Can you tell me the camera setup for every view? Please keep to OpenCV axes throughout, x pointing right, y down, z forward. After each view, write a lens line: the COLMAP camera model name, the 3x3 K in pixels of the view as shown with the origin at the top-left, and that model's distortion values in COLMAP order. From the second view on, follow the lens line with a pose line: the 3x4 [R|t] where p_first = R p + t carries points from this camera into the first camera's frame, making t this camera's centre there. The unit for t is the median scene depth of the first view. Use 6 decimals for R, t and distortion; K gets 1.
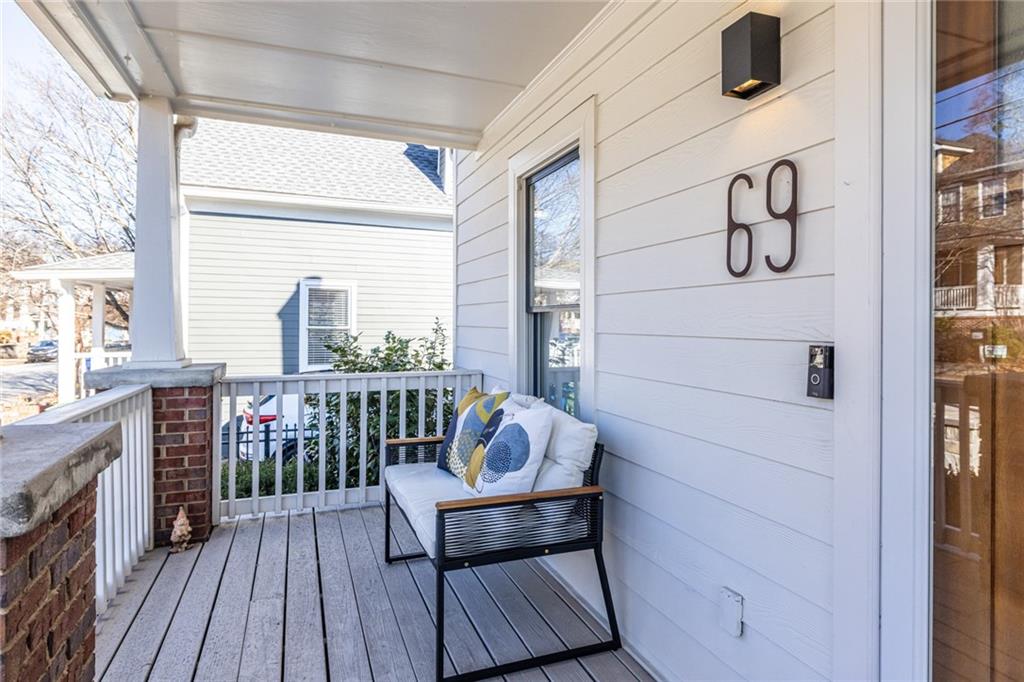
lens RADIAL K [[571.8, 0, 514.3], [0, 571.8, 321.3], [0, 0, 1]] dist [0.004768, 0.001092]
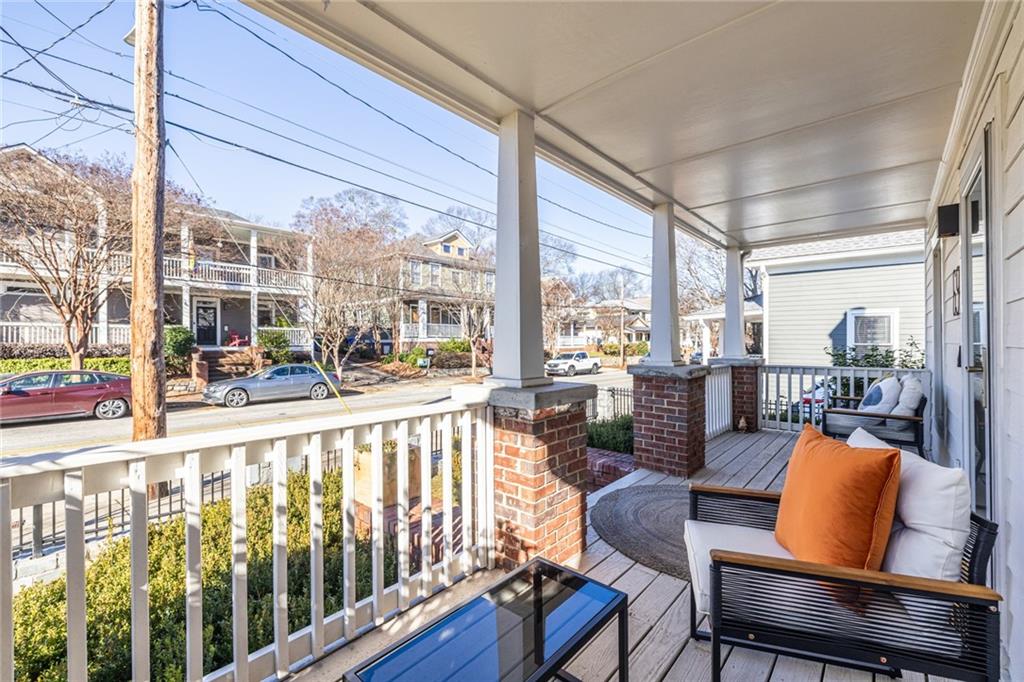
lens RADIAL K [[424.0, 0, 512.0], [0, 424.0, 341.0], [0, 0, 1]] dist [-0.000777, 0.000000]
pose [[0.453996, -0.005204, -0.890989, 0.191326], [0.004080, 0.999985, -0.003762, 0.003708], [0.890995, -0.001927, 0.454010, -0.227163]]
